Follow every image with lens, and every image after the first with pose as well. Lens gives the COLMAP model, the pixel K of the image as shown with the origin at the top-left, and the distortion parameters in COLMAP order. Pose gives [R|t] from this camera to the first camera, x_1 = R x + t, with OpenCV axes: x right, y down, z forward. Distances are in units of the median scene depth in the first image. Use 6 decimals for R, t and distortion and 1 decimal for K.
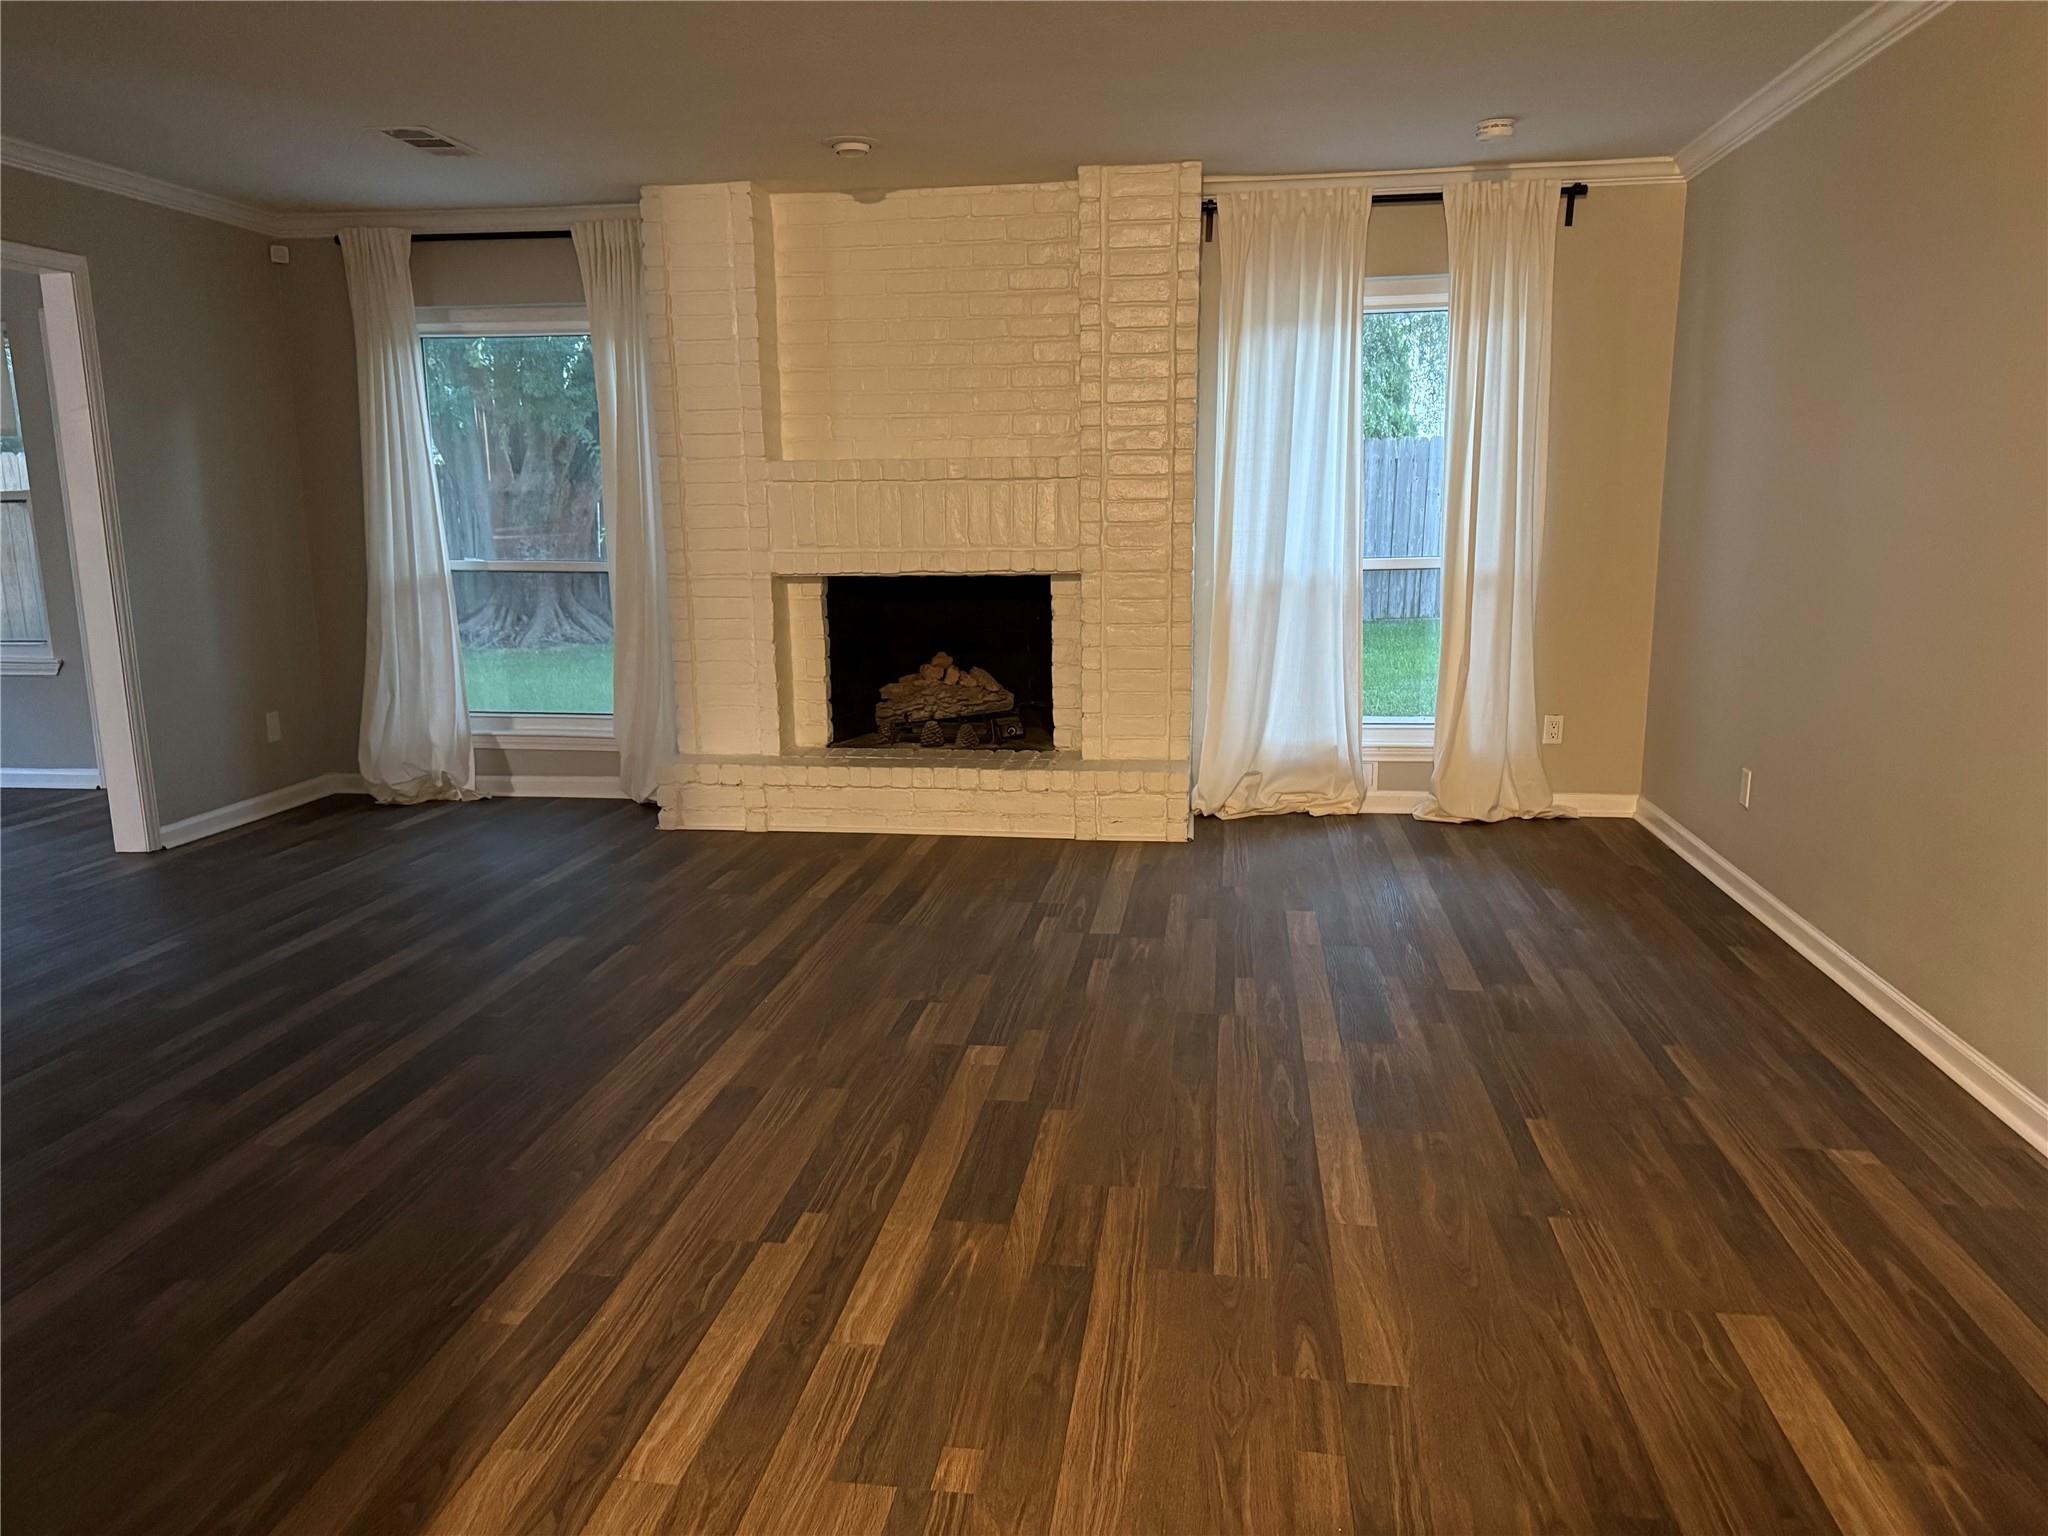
lens RADIAL K [[1429.4, 0, 1024.1], [0, 1429.4, 796.9], [0, 0, 1]] dist [0.047124, -0.064622]
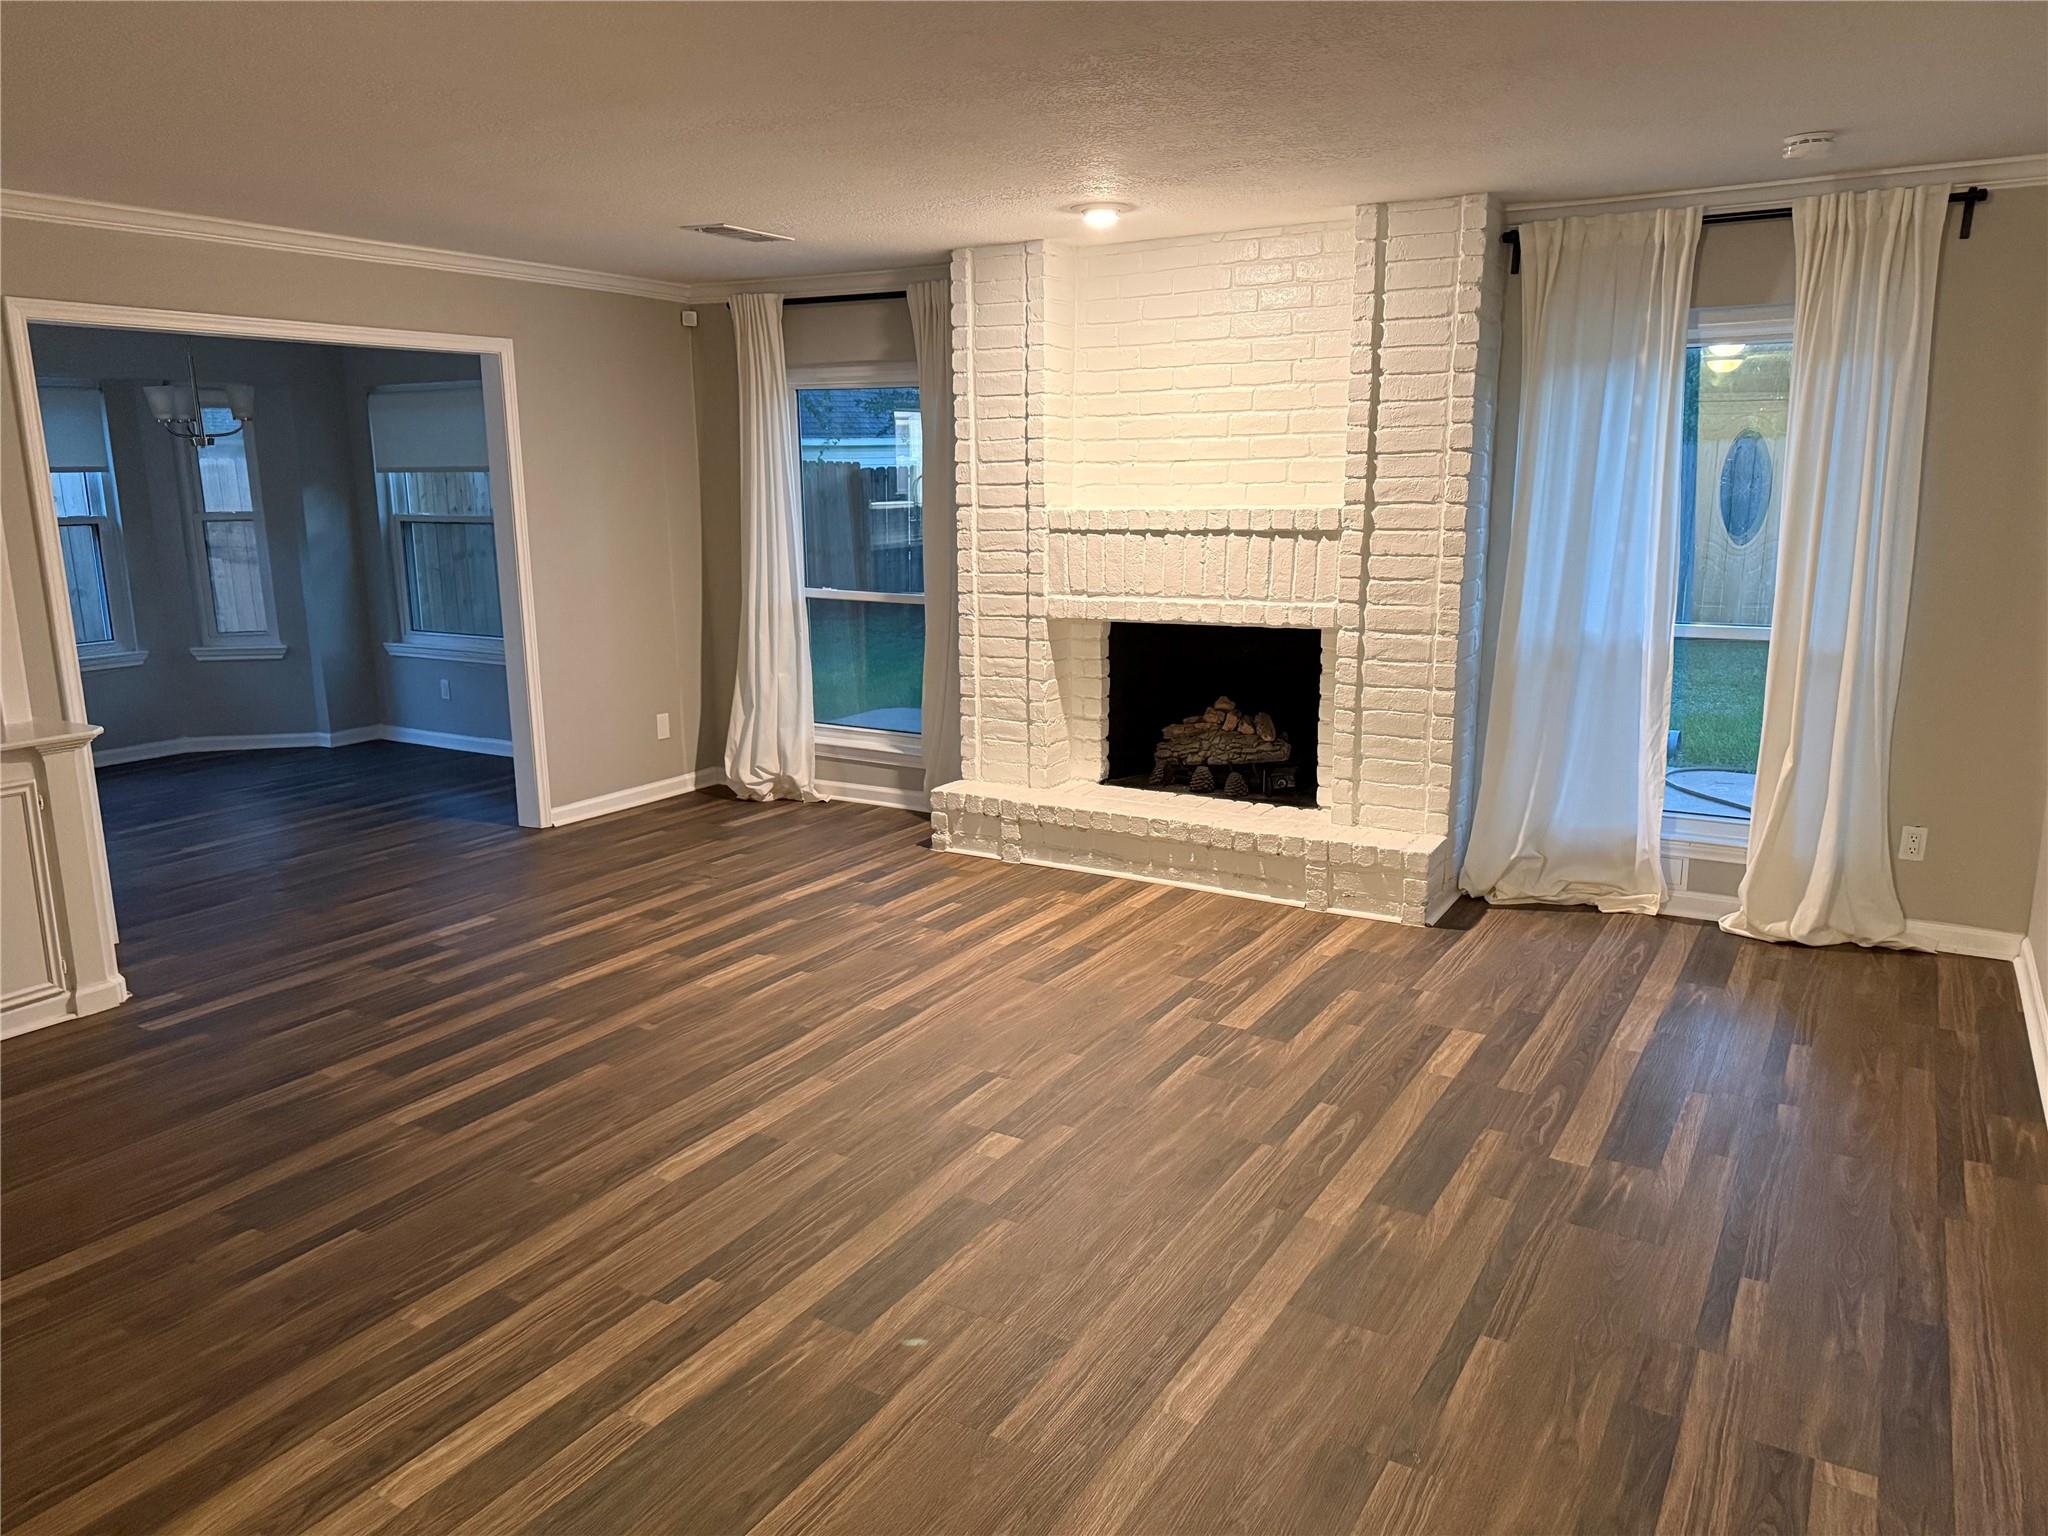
lens RADIAL K [[1450.6, 0, 1024.0], [0, 1450.6, 768.0], [0, 0, 1]] dist [0.031969, -0.034430]
pose [[0.921781, 0.081308, -0.379089, 0.236148], [-0.081225, 0.996563, 0.016242, -0.068642], [0.379107, 0.015820, 0.925218, 0.032806]]
